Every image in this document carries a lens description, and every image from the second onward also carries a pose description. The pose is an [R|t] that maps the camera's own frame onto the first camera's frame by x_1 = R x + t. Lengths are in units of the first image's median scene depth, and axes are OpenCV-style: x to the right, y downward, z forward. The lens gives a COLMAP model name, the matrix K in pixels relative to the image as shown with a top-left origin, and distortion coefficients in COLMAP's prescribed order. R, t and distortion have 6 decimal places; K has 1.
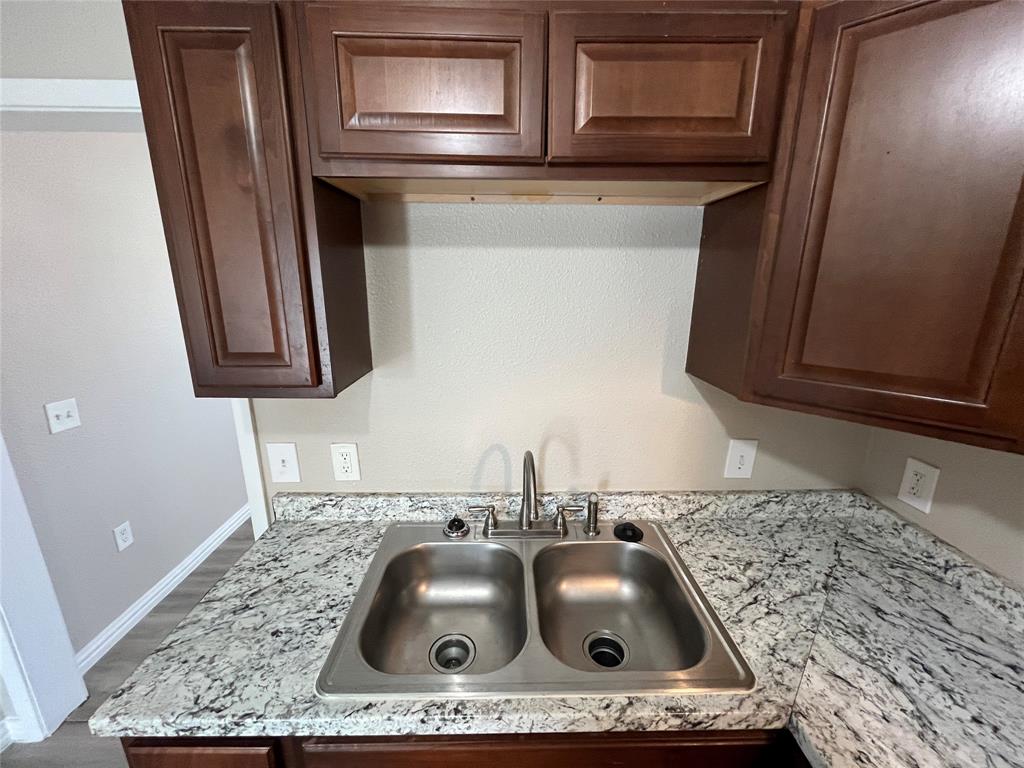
lens RADIAL K [[414.4, 0, 509.1], [0, 414.4, 385.7], [0, 0, 1]] dist [-0.003658, -0.000048]
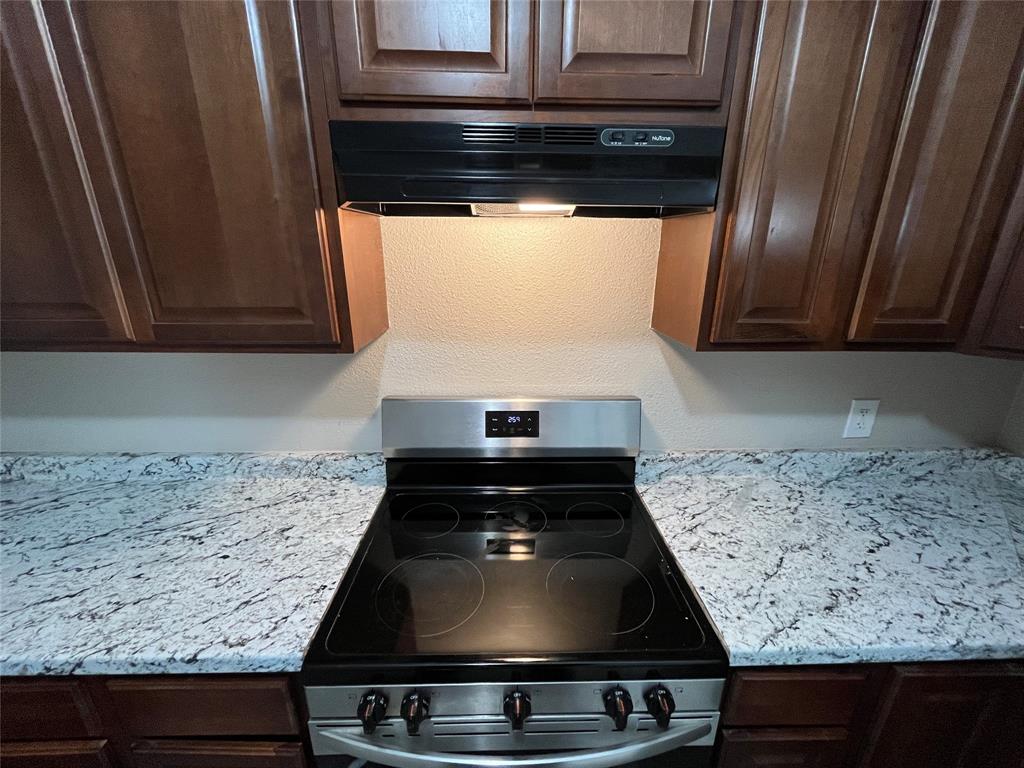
lens RADIAL K [[414.4, 0, 511.3], [0, 414.4, 386.0], [0, 0, 1]] dist [-0.003658, -0.000048]
pose [[-0.010823, -0.304668, 0.952397, -0.046202], [0.238731, 0.924123, 0.298336, 0.192709], [-0.971025, 0.230596, 0.062732, -0.561898]]
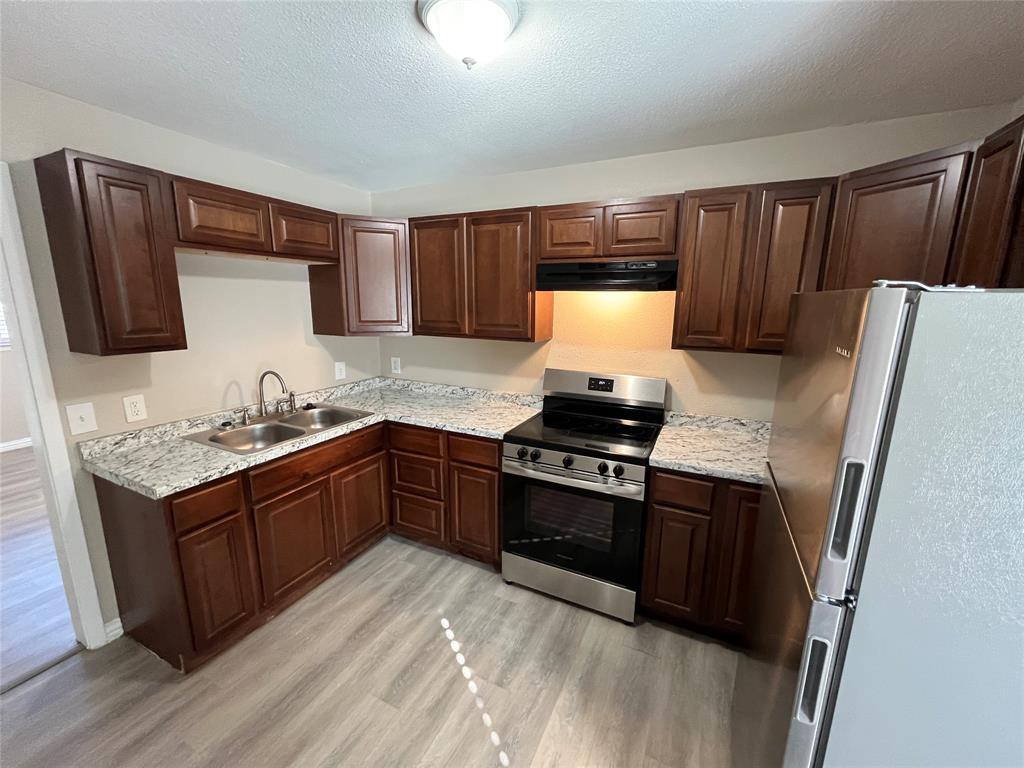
lens RADIAL K [[414.4, 0, 513.6], [0, 414.4, 385.2], [0, 0, 1]] dist [-0.003658, -0.000048]
pose [[0.448852, -0.176944, 0.875912, -1.290141], [0.210528, 0.973548, 0.088784, 0.307156], [-0.868452, 0.144553, 0.474231, -1.151208]]
